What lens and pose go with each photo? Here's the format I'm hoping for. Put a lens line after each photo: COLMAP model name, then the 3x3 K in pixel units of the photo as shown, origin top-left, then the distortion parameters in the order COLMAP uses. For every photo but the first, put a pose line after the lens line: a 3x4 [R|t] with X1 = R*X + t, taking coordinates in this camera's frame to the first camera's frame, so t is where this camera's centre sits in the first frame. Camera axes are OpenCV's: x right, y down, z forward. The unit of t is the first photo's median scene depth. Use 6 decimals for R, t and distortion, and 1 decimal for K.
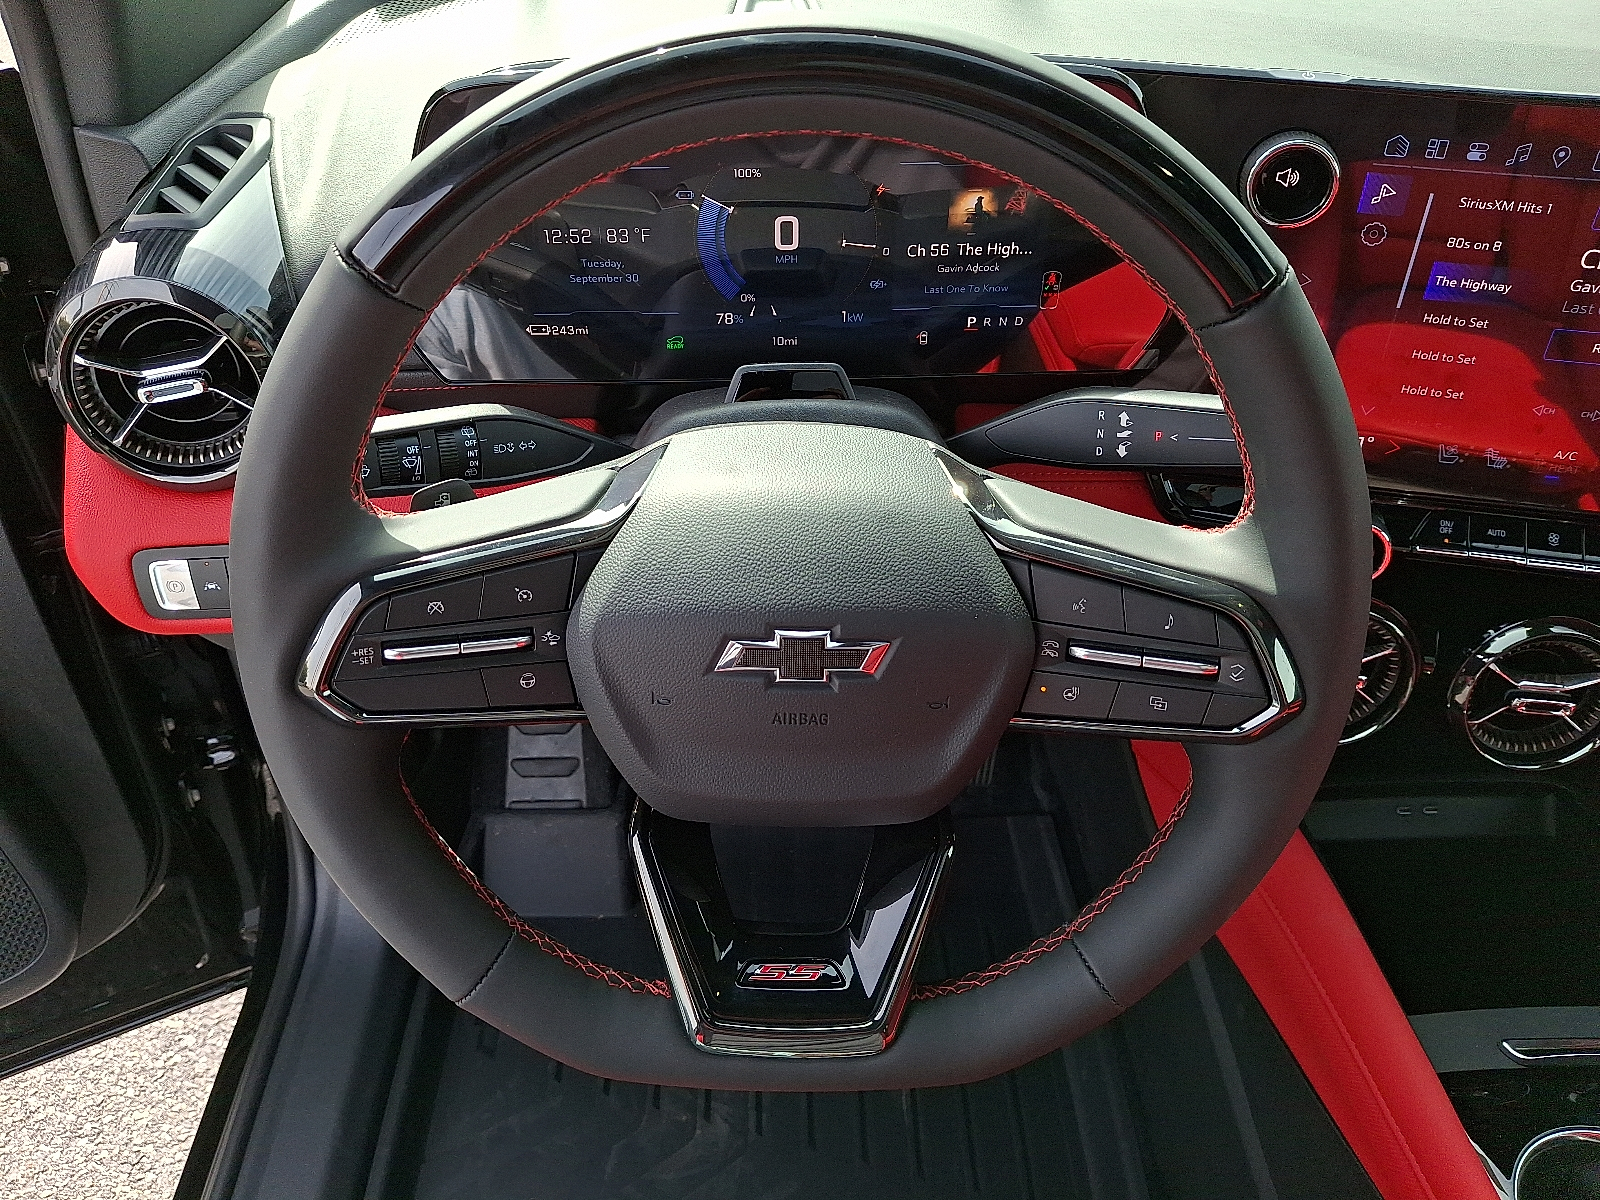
lens RADIAL K [[1092.3, 0, 795.2], [0, 1092.3, 536.8], [0, 0, 1]] dist [-0.002535, -0.045473]
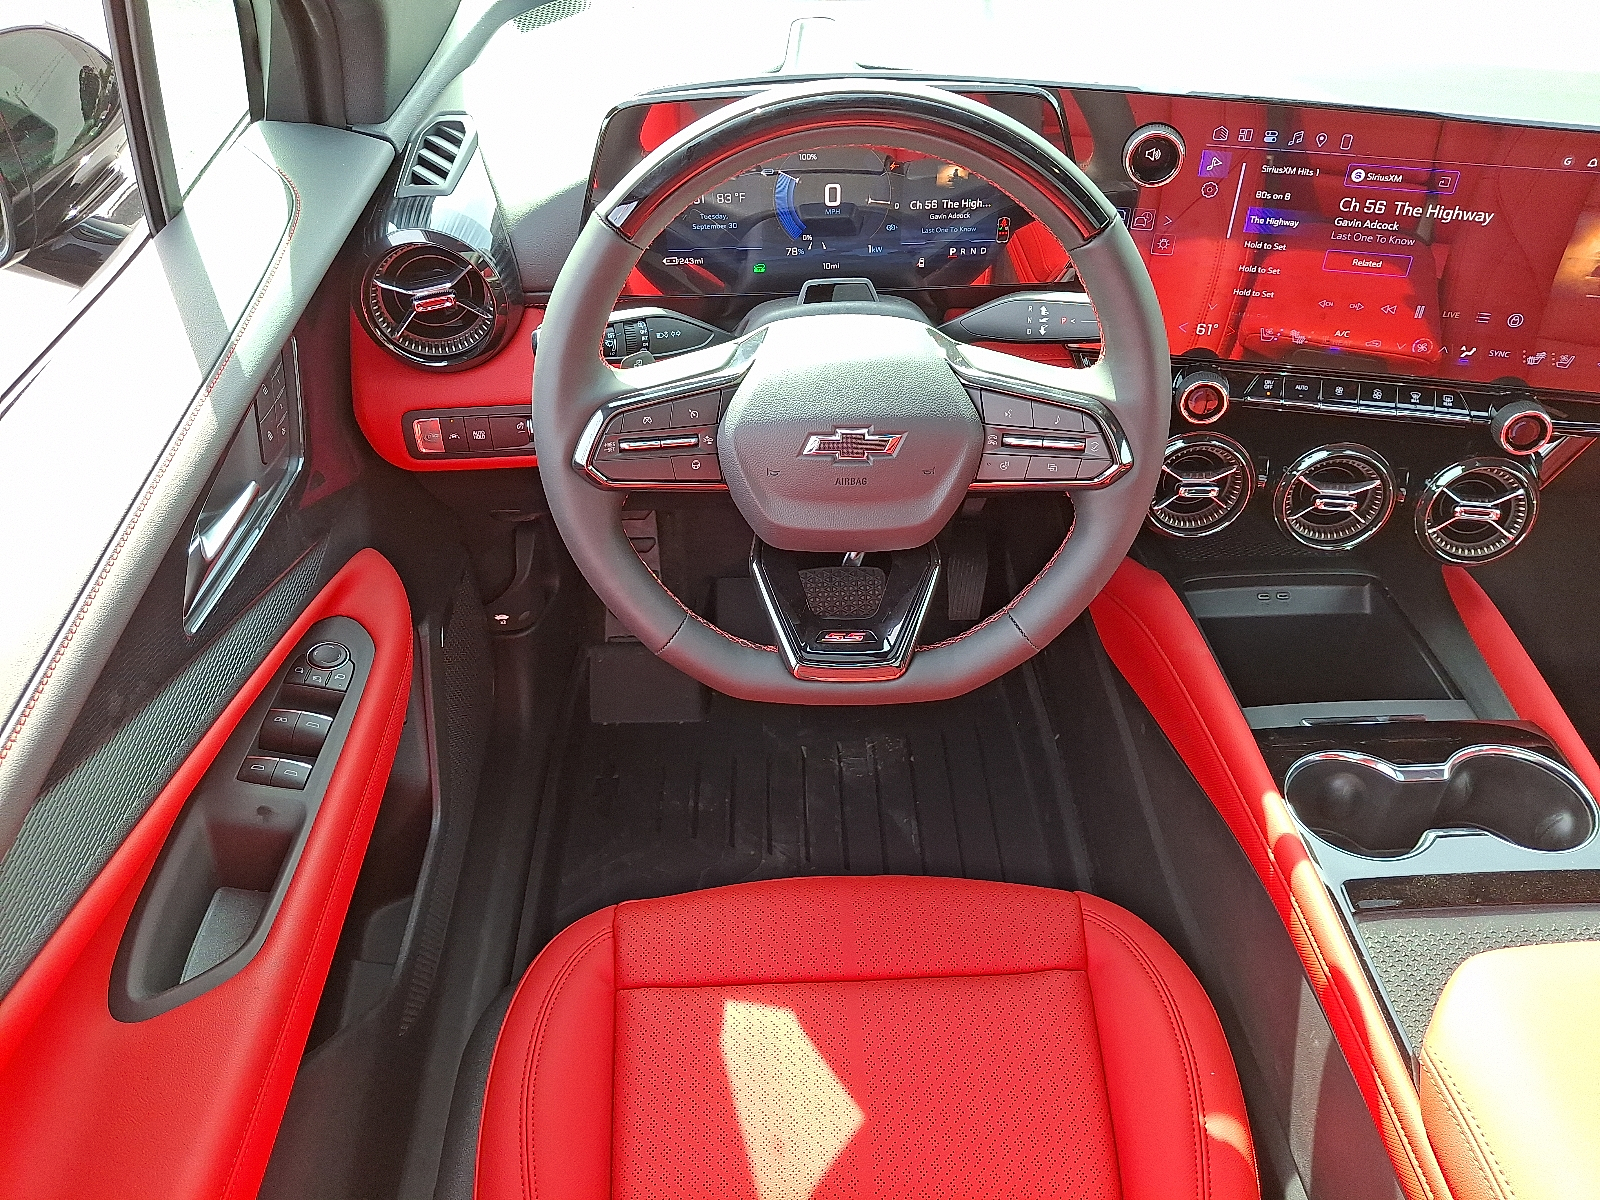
lens RADIAL K [[1154.4, 0, 807.6], [0, 1154.4, 577.4], [0, 0, 1]] dist [0.002746, -0.048109]
pose [[0.999828, -0.016744, 0.007996, -0.068011], [0.016041, 0.996572, 0.081160, 0.134831], [-0.009327, -0.081018, 0.996669, -0.703158]]
